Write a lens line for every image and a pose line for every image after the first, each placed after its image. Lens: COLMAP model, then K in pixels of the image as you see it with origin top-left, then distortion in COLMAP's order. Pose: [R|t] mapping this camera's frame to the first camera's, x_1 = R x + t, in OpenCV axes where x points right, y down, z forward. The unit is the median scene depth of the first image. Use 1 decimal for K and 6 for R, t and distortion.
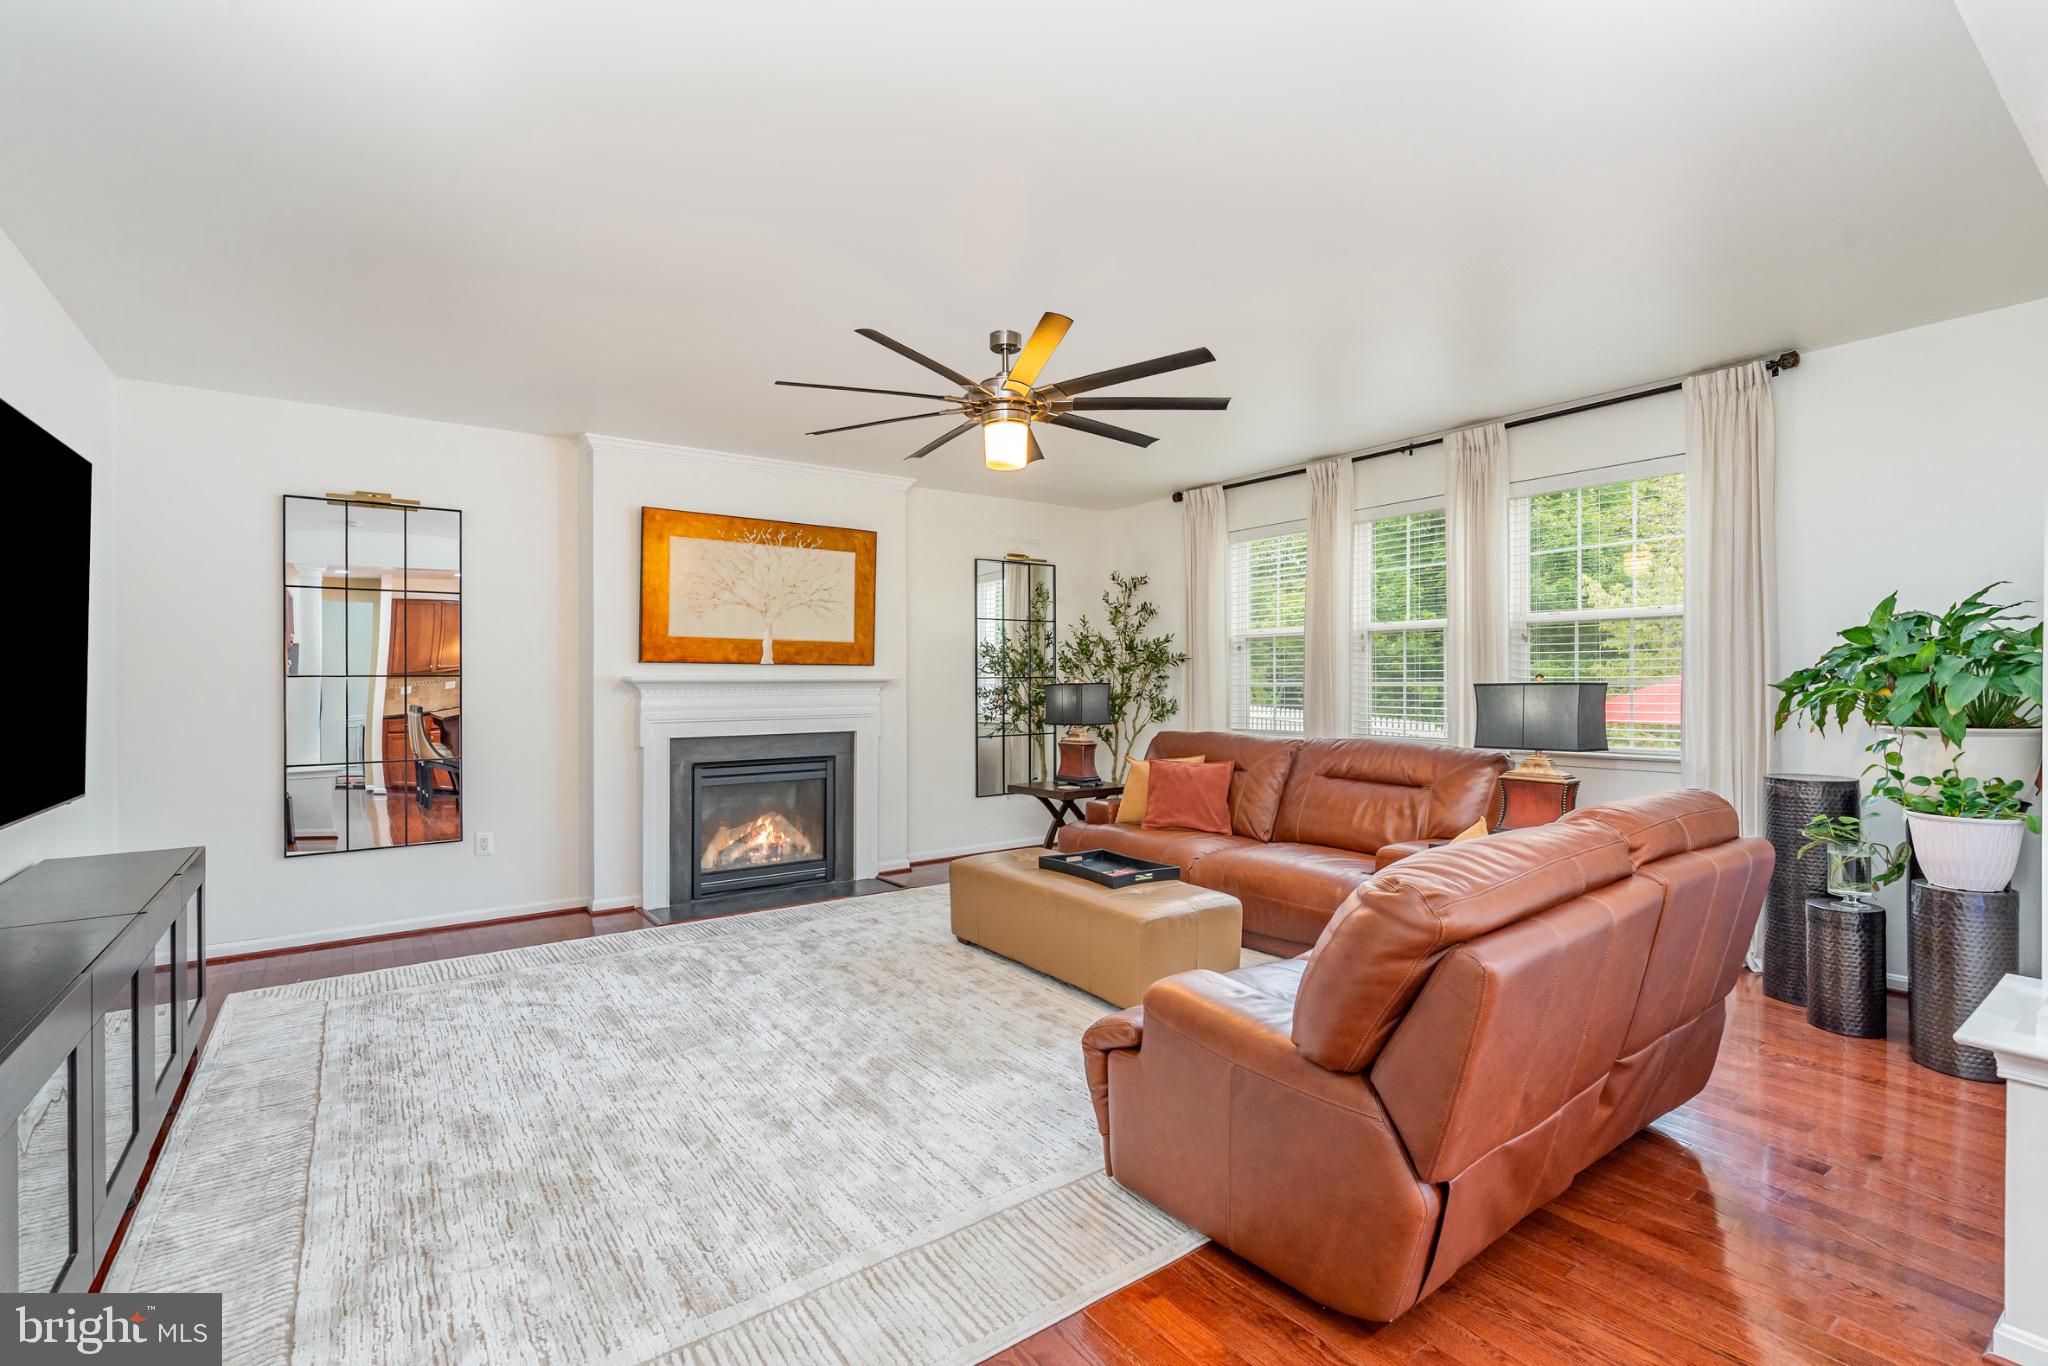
lens RADIAL K [[926.9, 0, 1020.4], [0, 926.9, 681.7], [0, 0, 1]] dist [-0.000403, 0.000424]
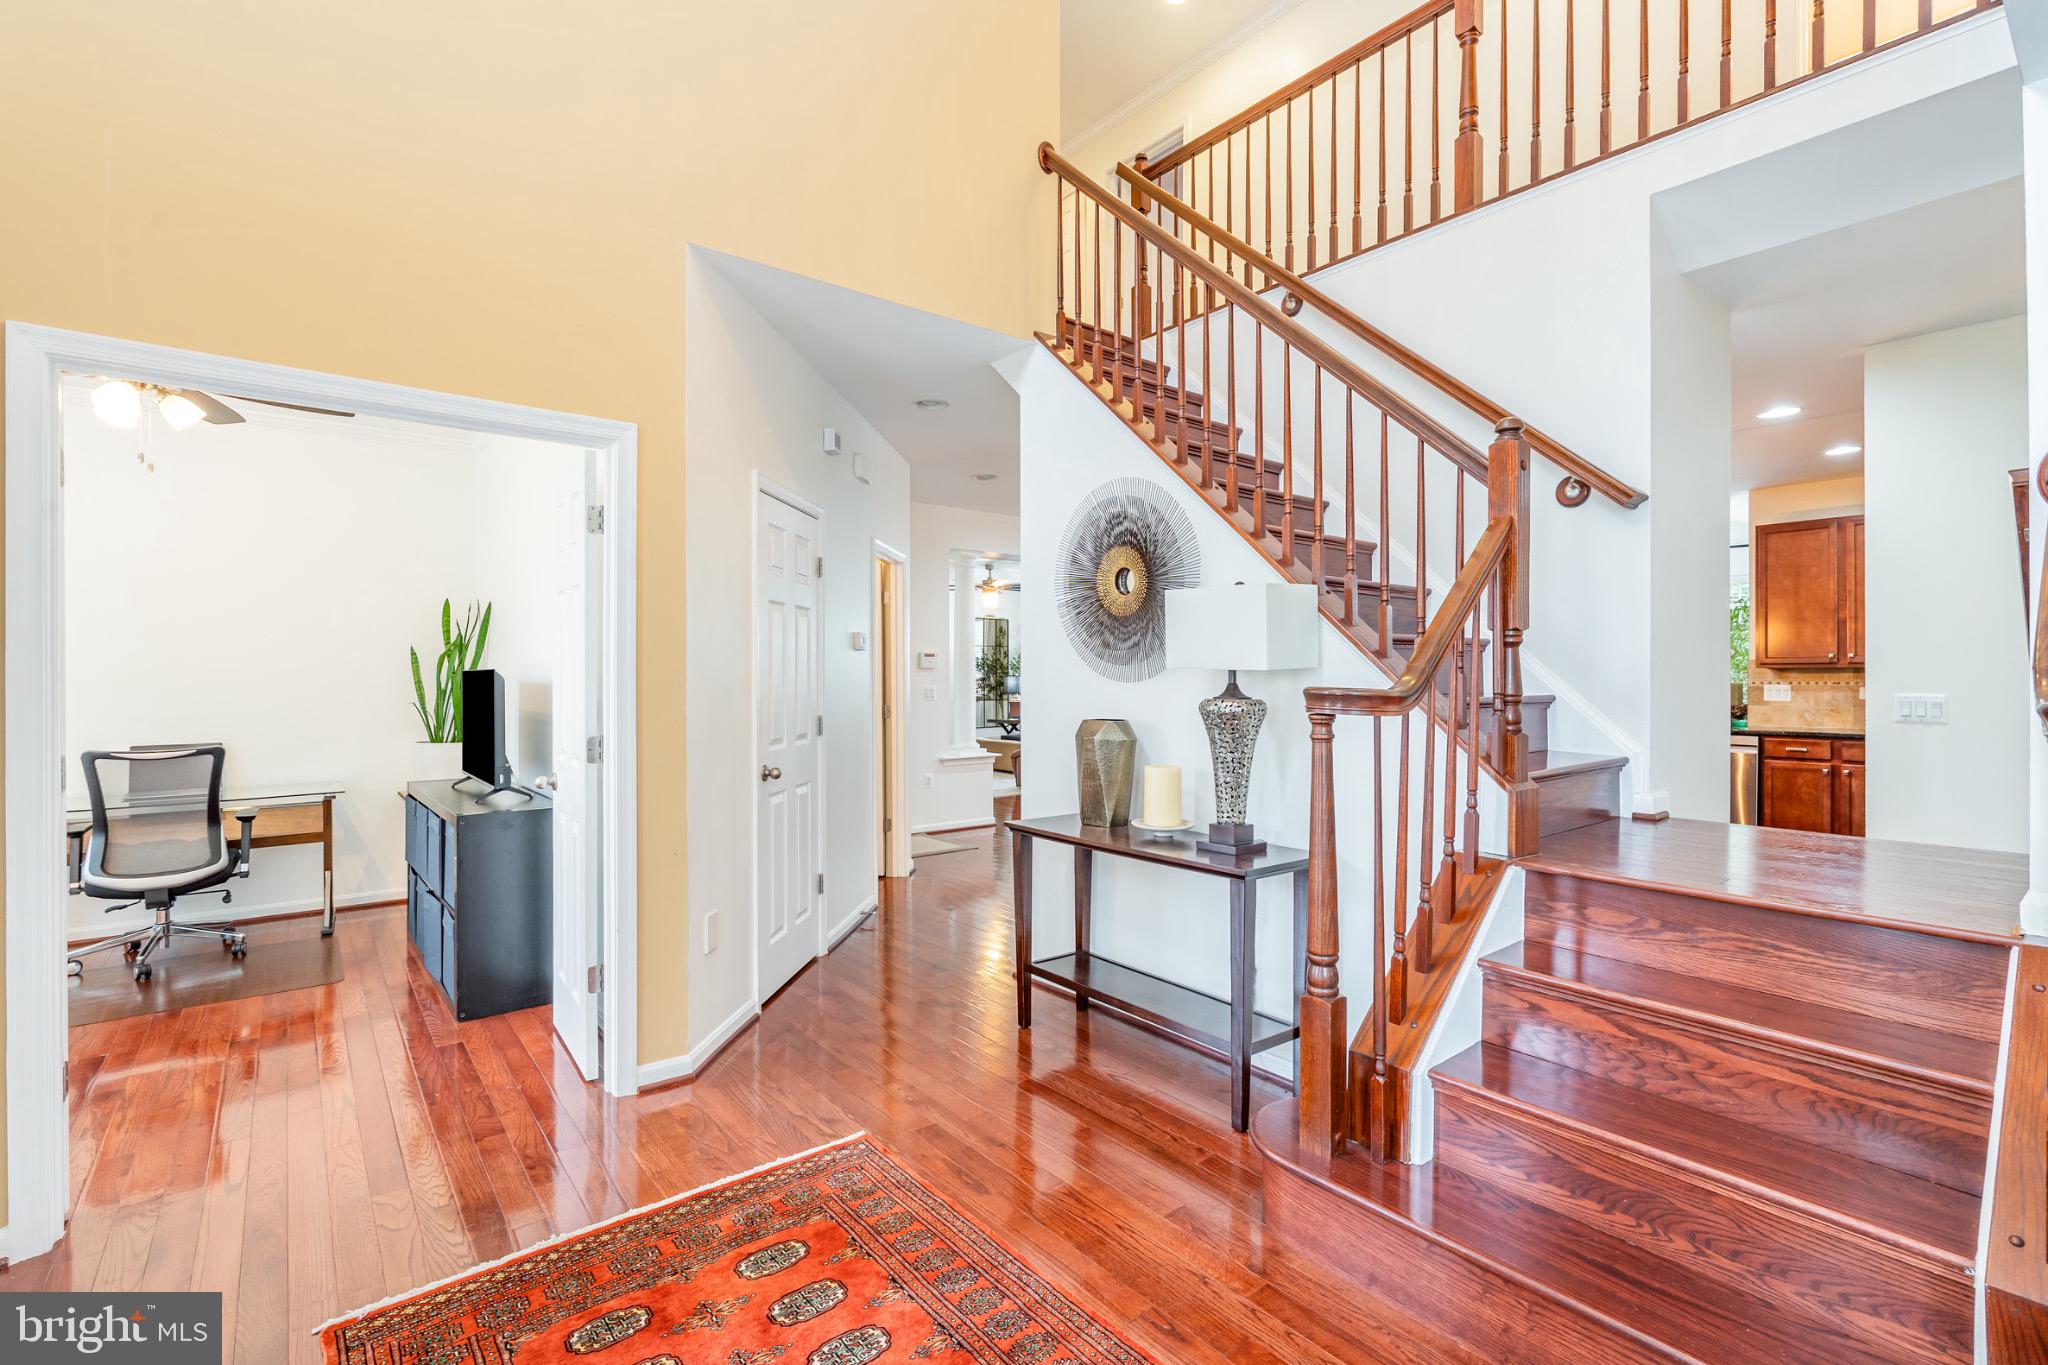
lens RADIAL K [[917.7, 0, 1020.2], [0, 917.7, 685.8], [0, 0, 1]] dist [-0.003243, 0.000449]
pose [[0.998796, 0.007363, 0.048501, -0.036723], [-0.007777, 0.999935, 0.008347, 0.006911], [-0.048437, -0.008715, 0.998788, -1.097478]]
